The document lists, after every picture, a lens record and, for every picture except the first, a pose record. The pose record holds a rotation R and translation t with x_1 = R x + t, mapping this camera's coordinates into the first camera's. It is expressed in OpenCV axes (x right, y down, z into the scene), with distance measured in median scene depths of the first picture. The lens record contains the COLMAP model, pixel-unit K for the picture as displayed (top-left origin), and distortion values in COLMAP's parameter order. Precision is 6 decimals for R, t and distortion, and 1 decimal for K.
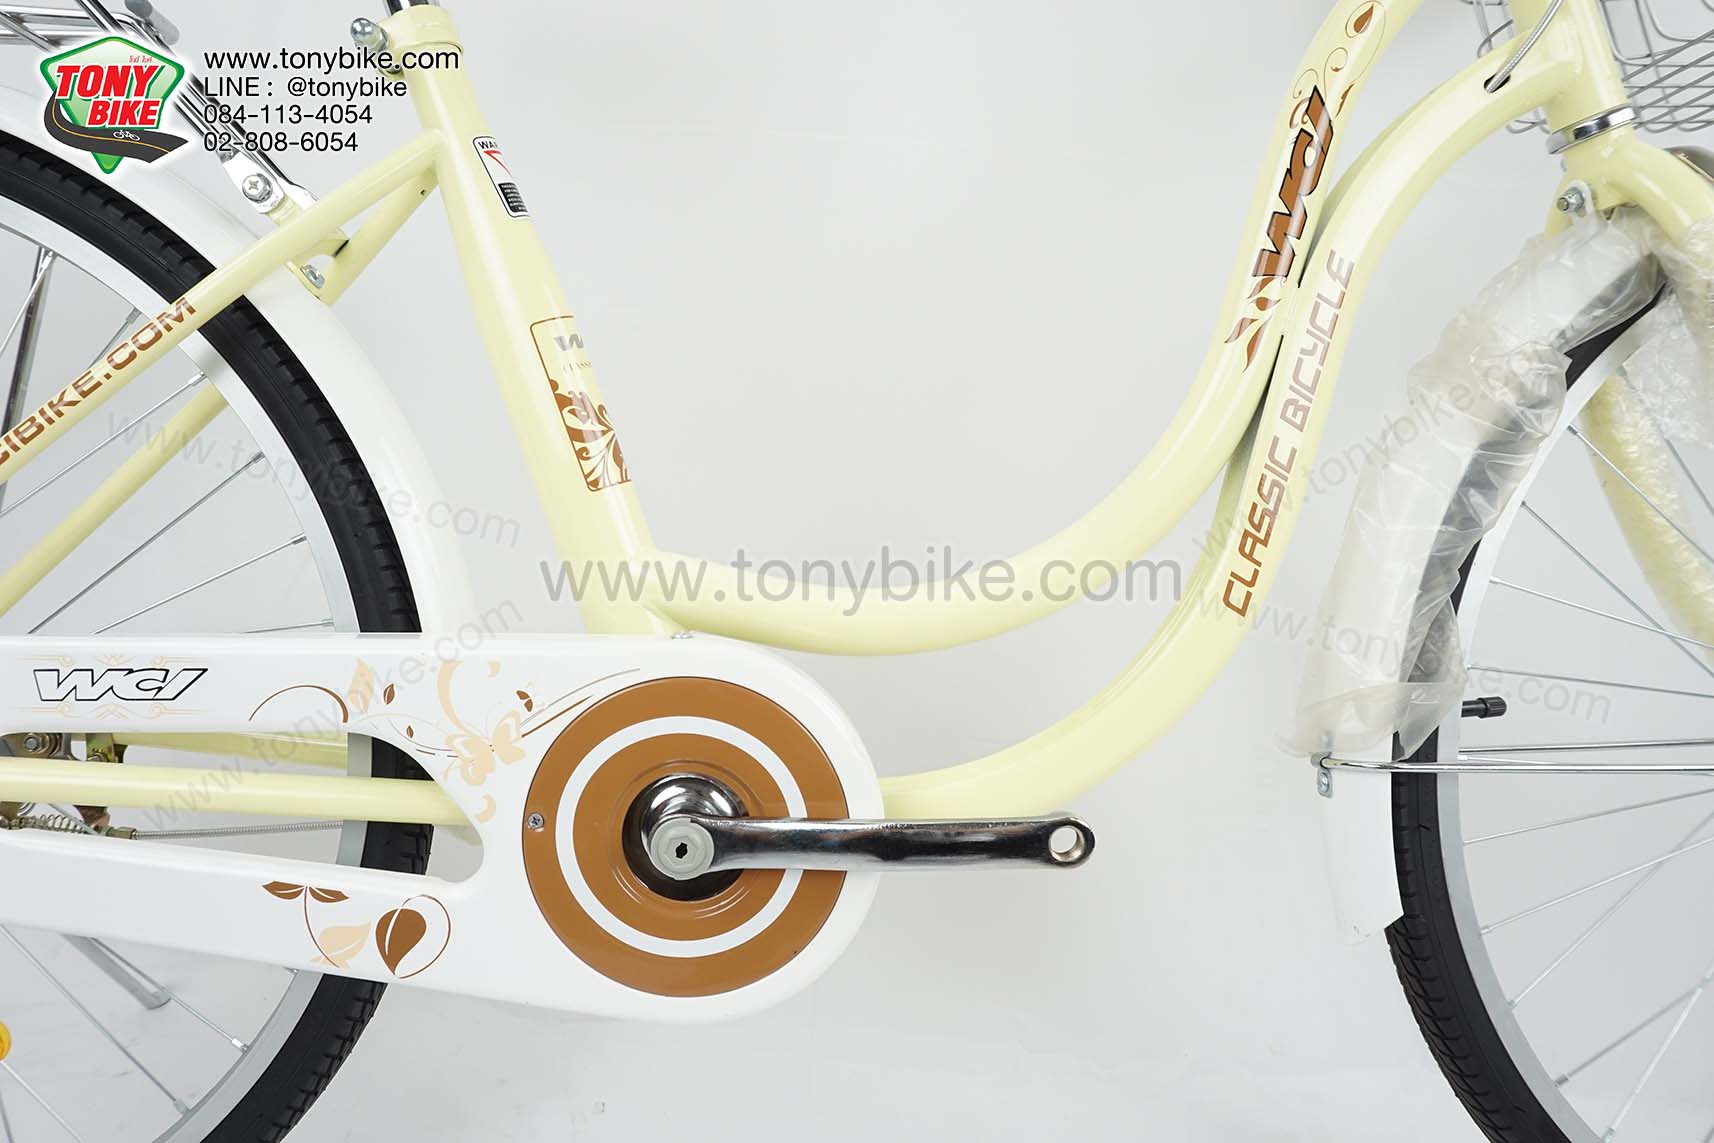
lens RADIAL K [[1130.9, 0, 857.0], [0, 1130.9, 571.5], [0, 0, 1]] dist [-0.040287, 0.001330]
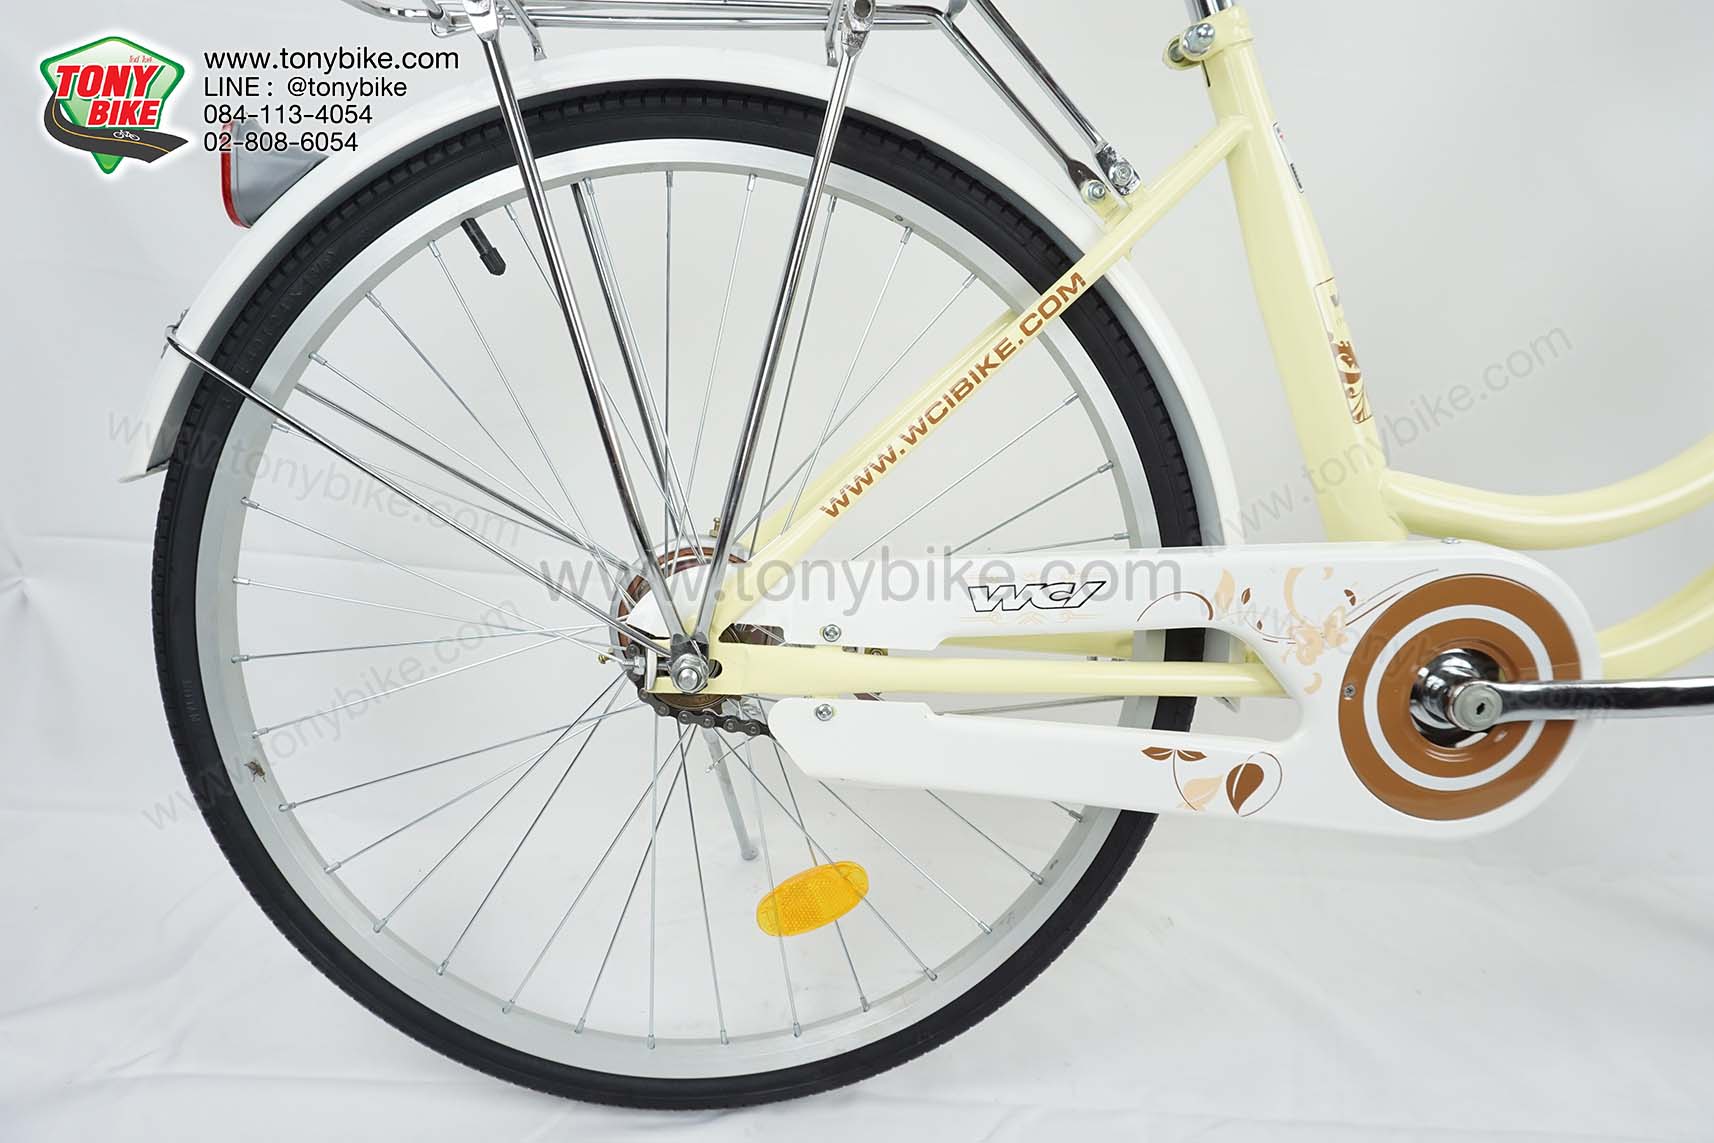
lens RADIAL K [[1130.9, 0, 857.0], [0, 1130.9, 571.5], [0, 0, 1]] dist [-0.040287, 0.001330]
pose [[0.999491, -0.029750, 0.011531, -0.856009], [0.028099, 0.991937, 0.123582, -0.083789], [-0.015115, -0.123195, 0.992267, -0.229295]]
